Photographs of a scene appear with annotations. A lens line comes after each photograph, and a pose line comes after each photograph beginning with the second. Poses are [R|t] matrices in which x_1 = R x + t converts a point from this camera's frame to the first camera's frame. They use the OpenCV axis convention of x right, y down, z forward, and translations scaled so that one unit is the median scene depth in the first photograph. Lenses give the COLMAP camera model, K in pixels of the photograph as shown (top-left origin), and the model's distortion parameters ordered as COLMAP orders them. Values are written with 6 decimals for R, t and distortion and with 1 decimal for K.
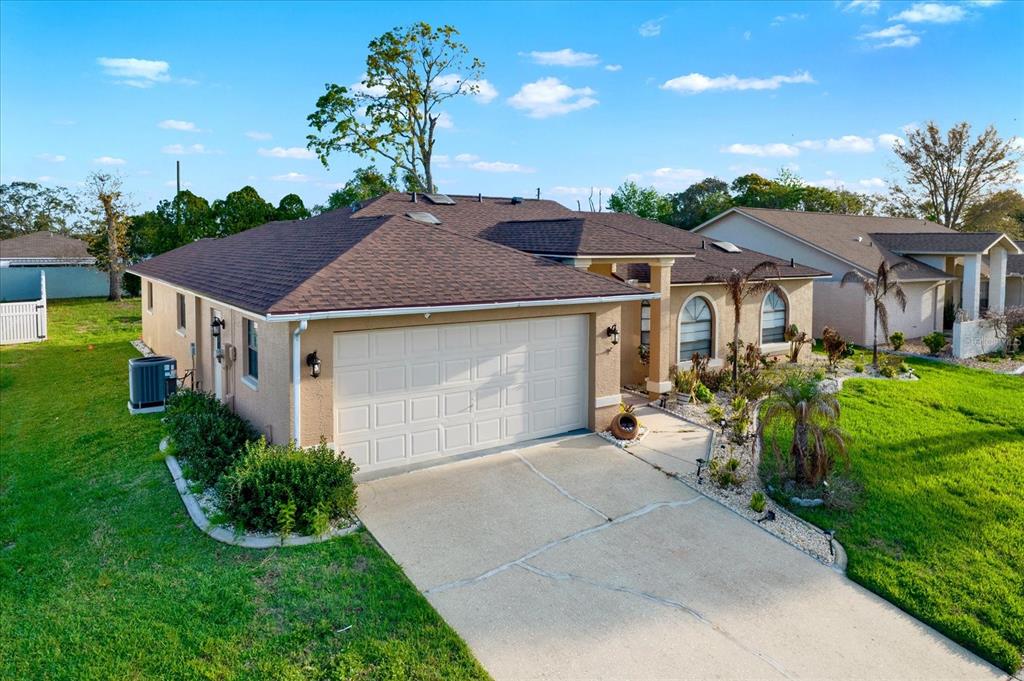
lens RADIAL K [[475.9, 0, 505.9], [0, 475.9, 343.9], [0, 0, 1]] dist [-0.018184, 0.000506]
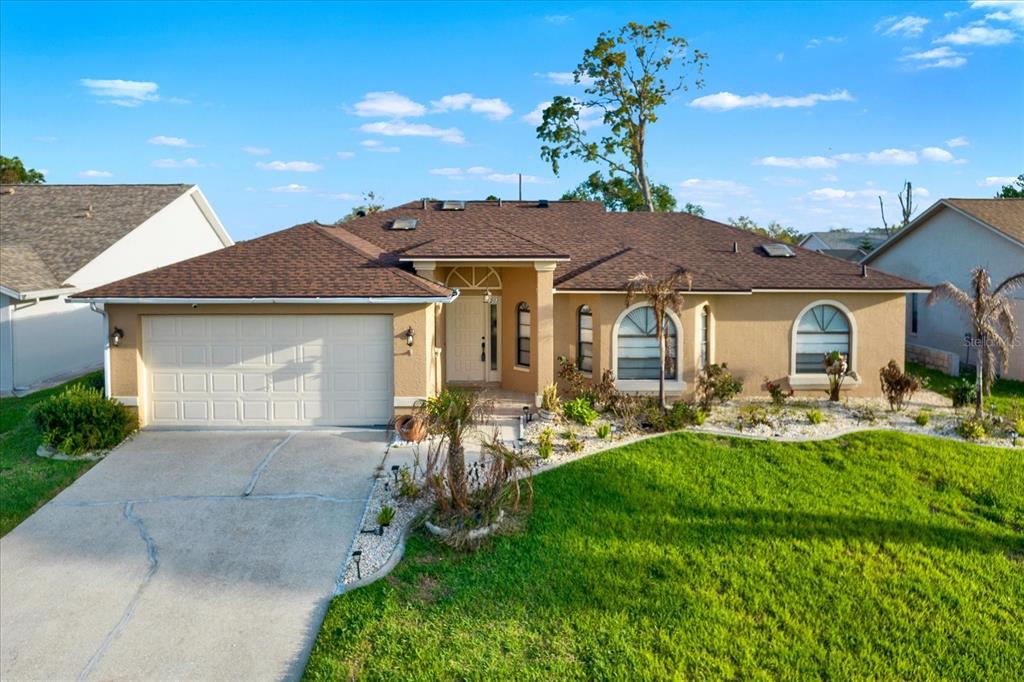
lens RADIAL K [[475.9, 0, 505.9], [0, 475.9, 344.4], [0, 0, 1]] dist [-0.018184, 0.000506]
pose [[0.906767, 0.080993, -0.413779, 0.876958], [-0.083540, 0.996433, 0.011968, -0.033673], [0.413272, 0.023715, 0.910299, 0.169573]]
